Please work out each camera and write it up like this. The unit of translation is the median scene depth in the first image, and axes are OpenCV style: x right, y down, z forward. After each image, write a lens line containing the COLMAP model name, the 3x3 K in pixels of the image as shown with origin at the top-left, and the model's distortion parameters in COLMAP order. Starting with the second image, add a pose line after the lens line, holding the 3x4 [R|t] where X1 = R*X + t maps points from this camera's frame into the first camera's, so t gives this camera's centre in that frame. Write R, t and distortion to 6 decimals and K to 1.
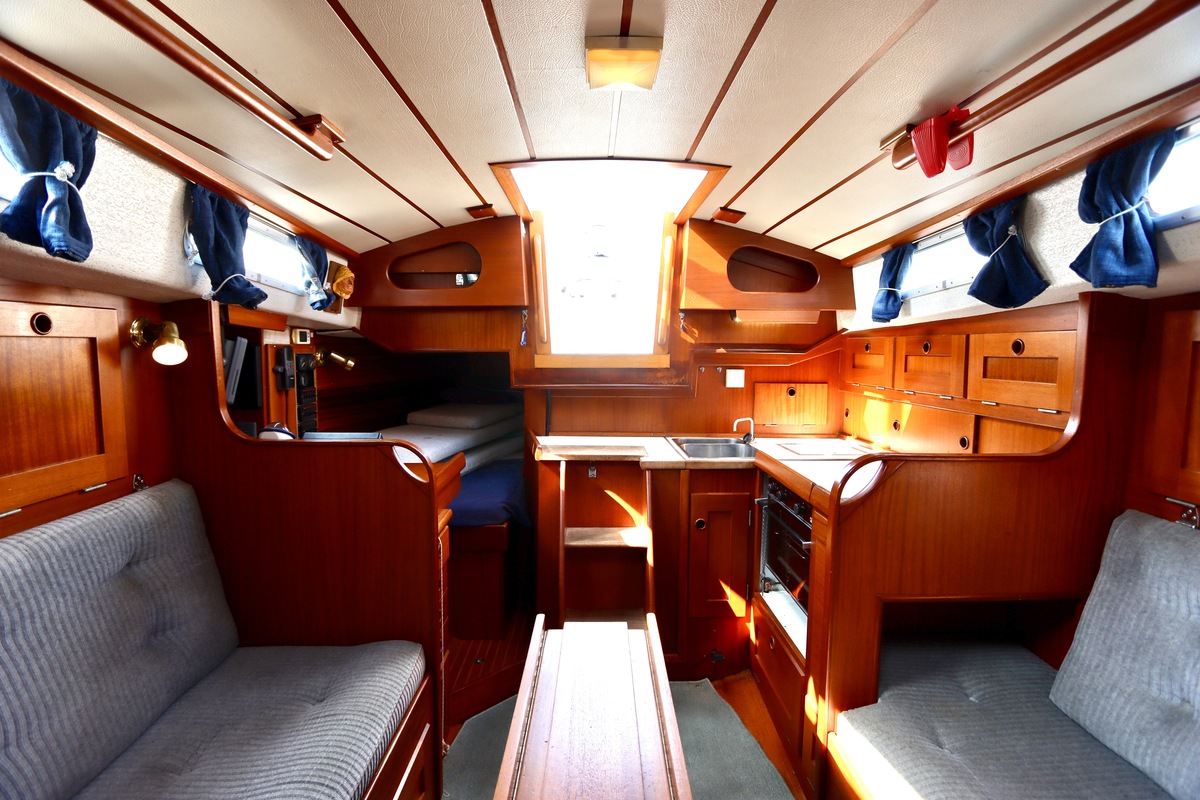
lens RADIAL K [[575.9, 0, 601.7], [0, 575.9, 395.9], [0, 0, 1]] dist [-0.016438, 0.001562]
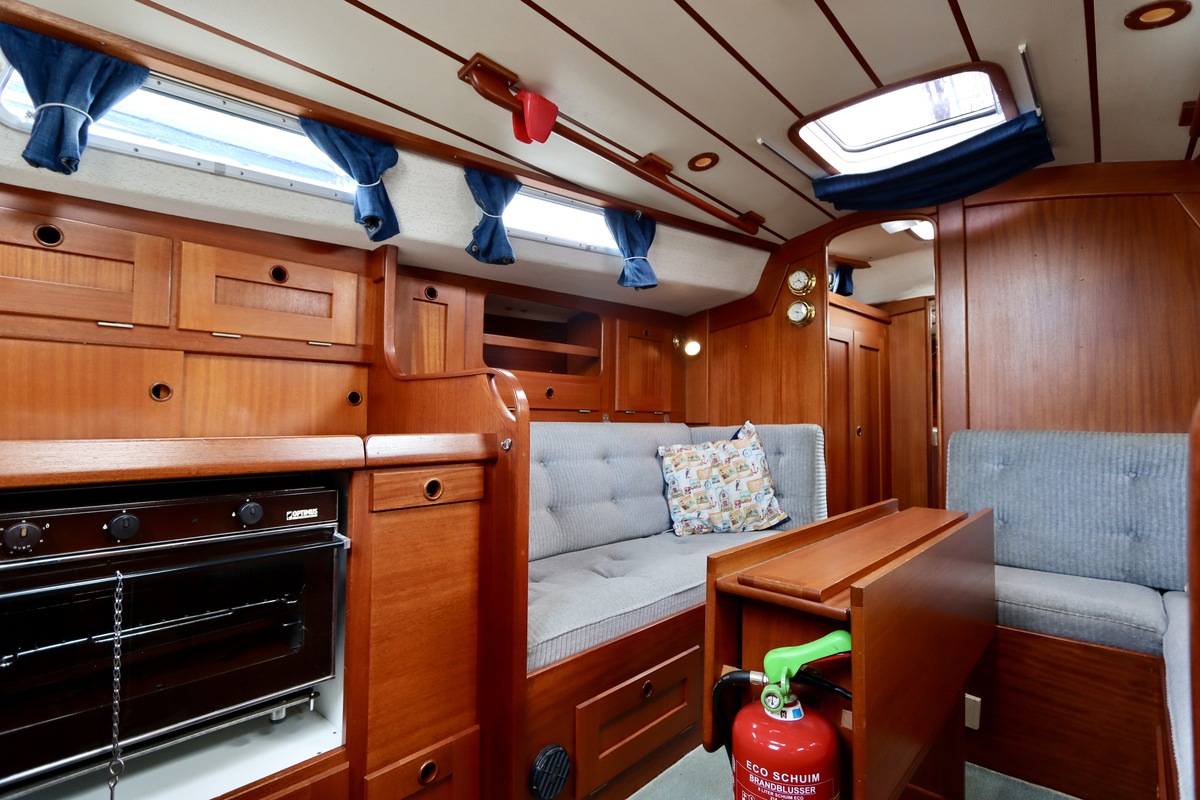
lens RADIAL K [[578.7, 0, 602.0], [0, 578.7, 394.1], [0, 0, 1]] dist [-0.017118, 0.001655]
pose [[-0.731290, 0.016399, 0.681870, -0.223643], [0.046094, 0.998614, 0.025418, 0.086301], [-0.680507, 0.050018, -0.731032, 1.076612]]
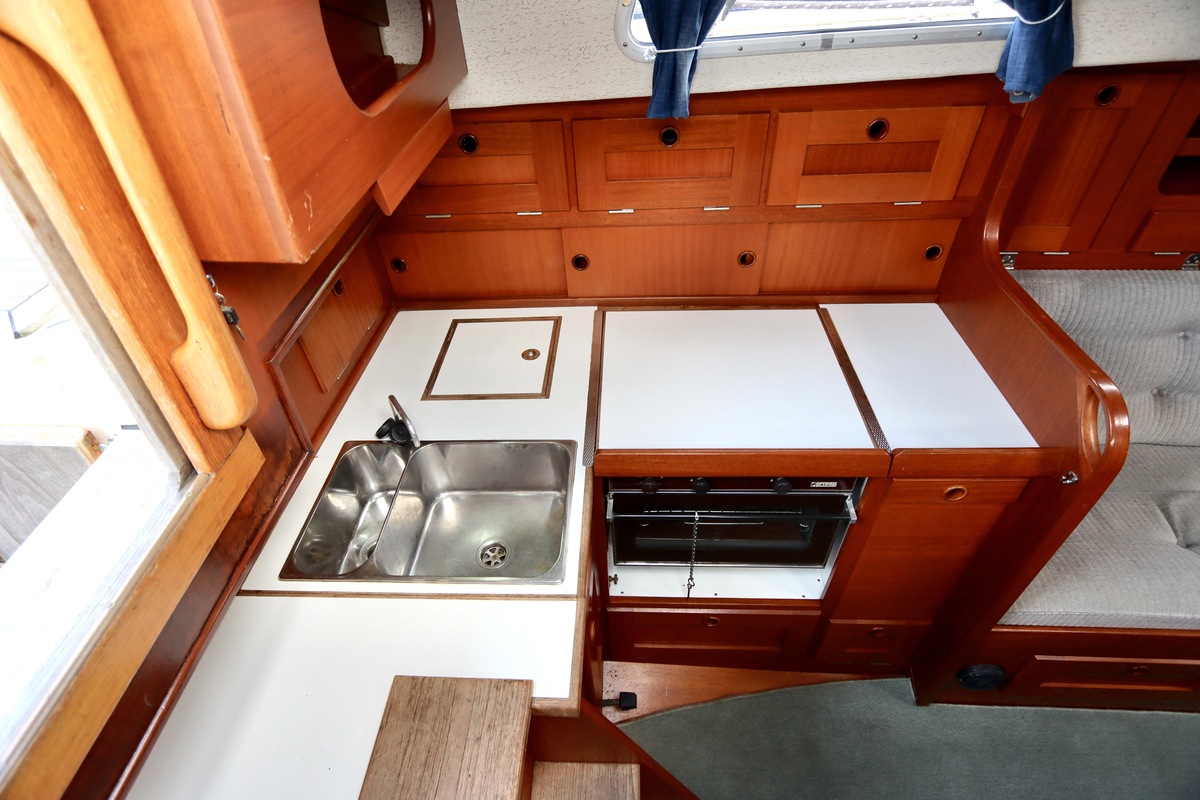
lens RADIAL K [[591.4, 0, 599.8], [0, 591.4, 396.1], [0, 0, 1]] dist [-0.016546, 0.001168]
pose [[0.069905, -0.671171, 0.738000, -0.081330], [0.132743, 0.739489, 0.659951, -0.310496], [-0.988682, 0.051830, 0.140787, 1.026986]]
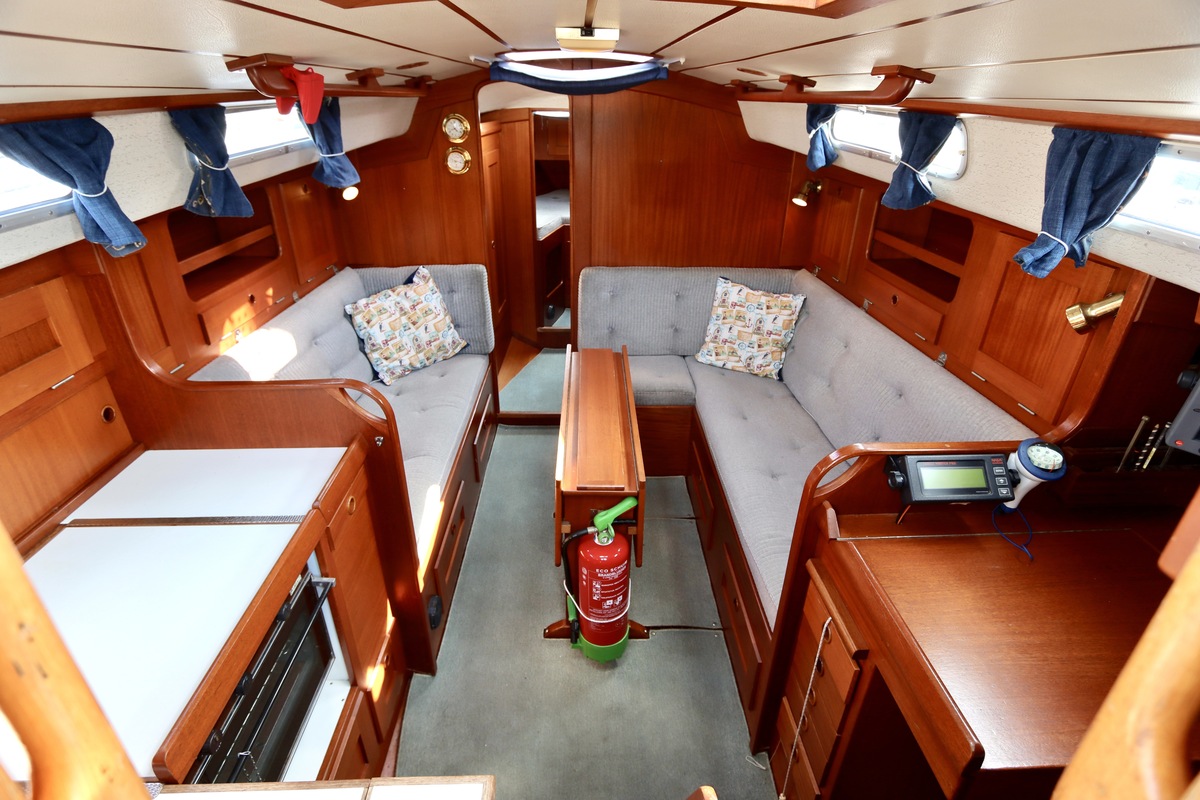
lens RADIAL K [[594.3, 0, 600.7], [0, 594.3, 395.8], [0, 0, 1]] dist [-0.017501, 0.002617]
pose [[-0.999695, -0.011581, -0.021806, 0.013503], [-0.021356, 0.848829, 0.528236, -0.322490], [0.012392, 0.528540, -0.848818, 1.326285]]
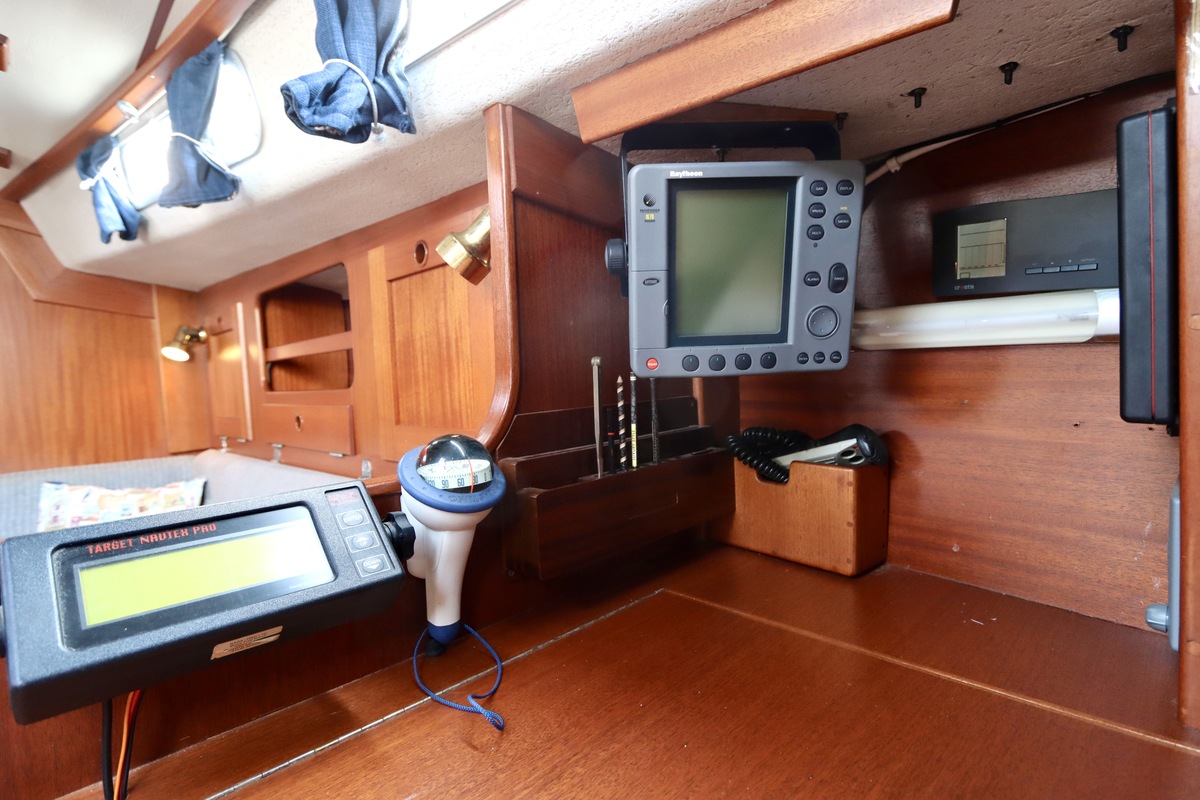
lens RADIAL K [[611.4, 0, 601.2], [0, 611.4, 396.0], [0, 0, 1]] dist [-0.020494, 0.001176]
pose [[-0.732116, 0.060548, -0.678484, -0.333573], [-0.012448, 0.994686, 0.102198, -0.009263], [0.681066, 0.083266, -0.727472, 1.081869]]
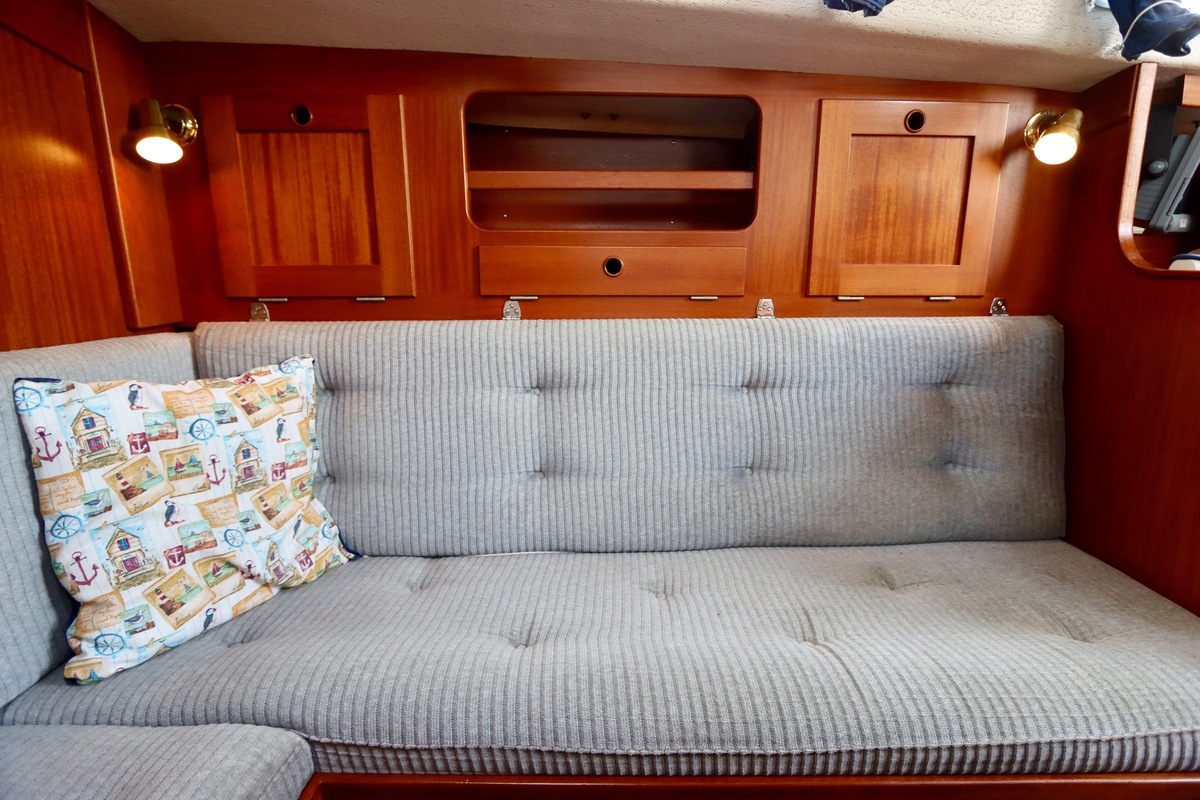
lens RADIAL K [[578.7, 0, 602.0], [0, 578.7, 394.1], [0, 0, 1]] dist [-0.017118, 0.001655]
pose [[-0.009385, 0.205858, -0.978537, 0.078946], [-0.088196, 0.974596, 0.205874, 0.111627], [0.996059, 0.088235, 0.009010, 0.277187]]
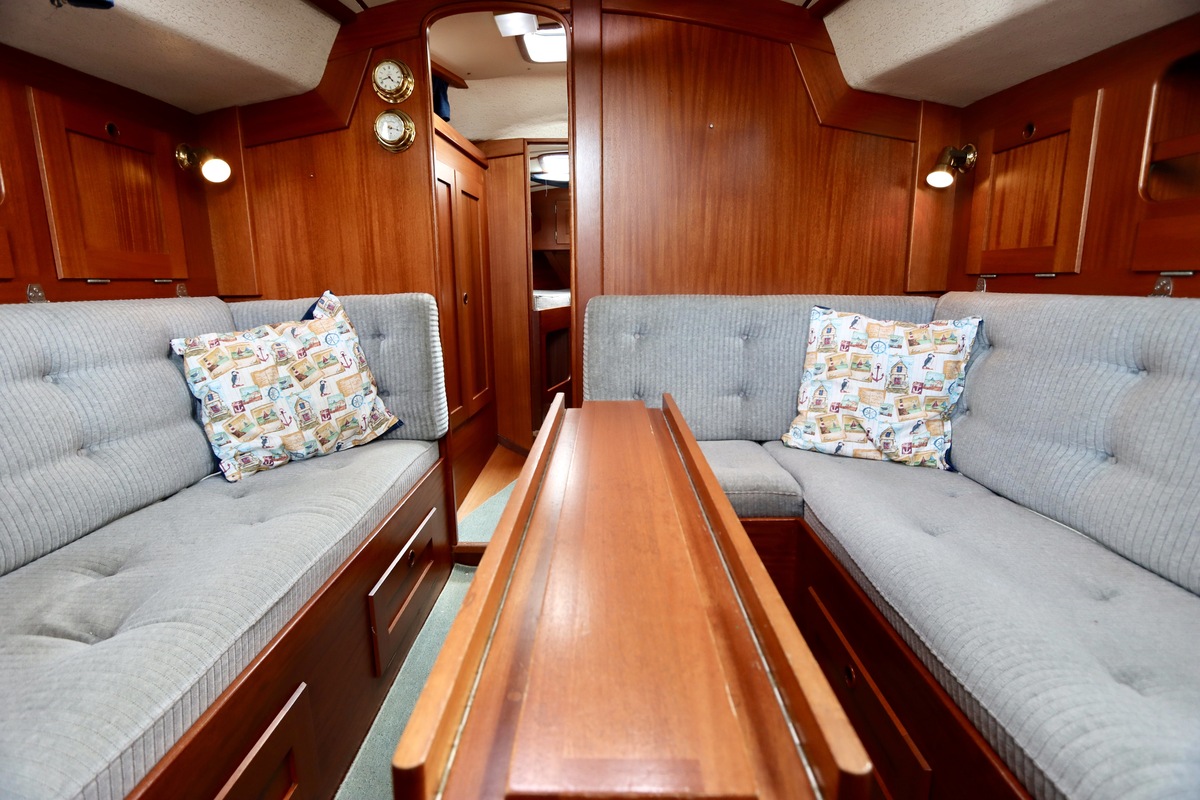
lens RADIAL K [[572.1, 0, 601.3], [0, 572.1, 393.9], [0, 0, 1]] dist [-0.015801, 0.000740]
pose [[-0.999893, -0.002125, 0.014504, -0.001233], [0.002020, 0.960022, 0.279917, 0.104225], [-0.014519, 0.279917, -0.959915, 0.769057]]
